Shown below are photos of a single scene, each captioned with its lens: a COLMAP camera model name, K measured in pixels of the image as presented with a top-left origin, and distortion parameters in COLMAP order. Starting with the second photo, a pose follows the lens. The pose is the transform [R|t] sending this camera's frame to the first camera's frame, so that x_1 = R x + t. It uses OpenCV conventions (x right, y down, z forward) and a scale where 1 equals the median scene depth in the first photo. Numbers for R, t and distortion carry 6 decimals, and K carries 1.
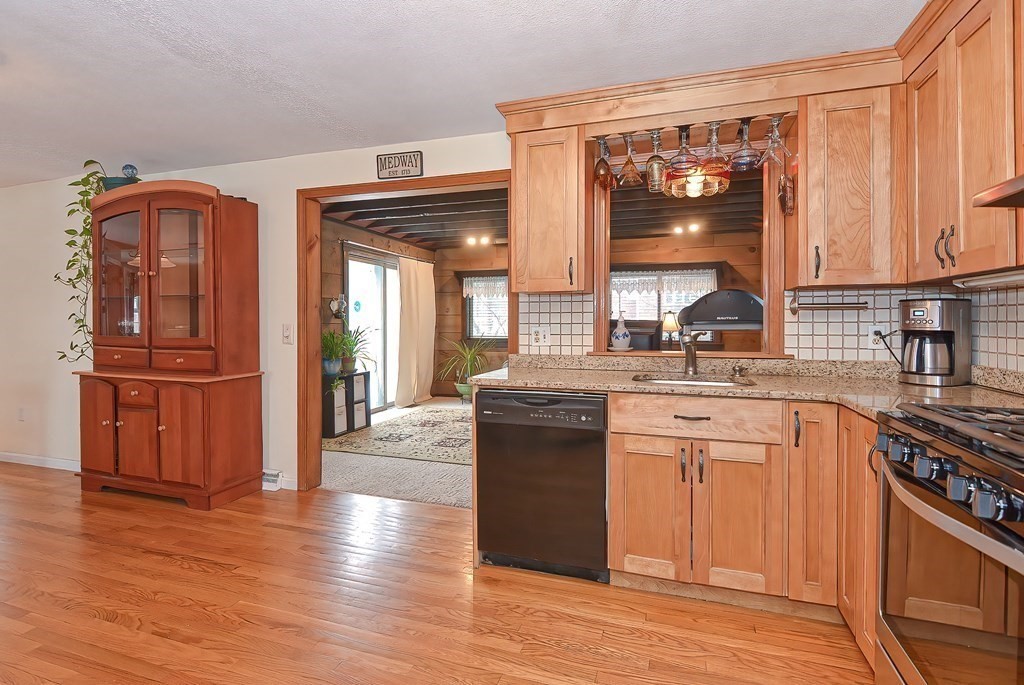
lens RADIAL K [[506.3, 0, 503.1], [0, 506.3, 329.3], [0, 0, 1]] dist [-0.005132, -0.011721]
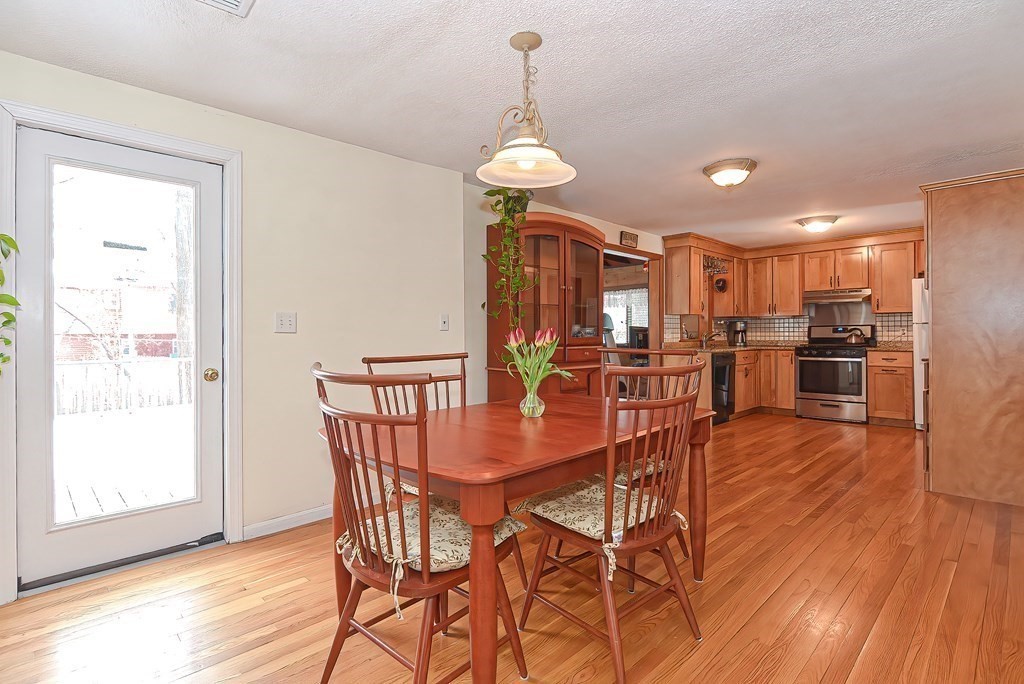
lens RADIAL K [[506.3, 0, 526.4], [0, 506.3, 330.6], [0, 0, 1]] dist [-0.005132, -0.011721]
pose [[0.428548, 0.001864, 0.903517, -2.282144], [0.019790, 0.999739, -0.011449, 0.011973], [-0.903302, 0.022787, 0.428399, 0.649937]]
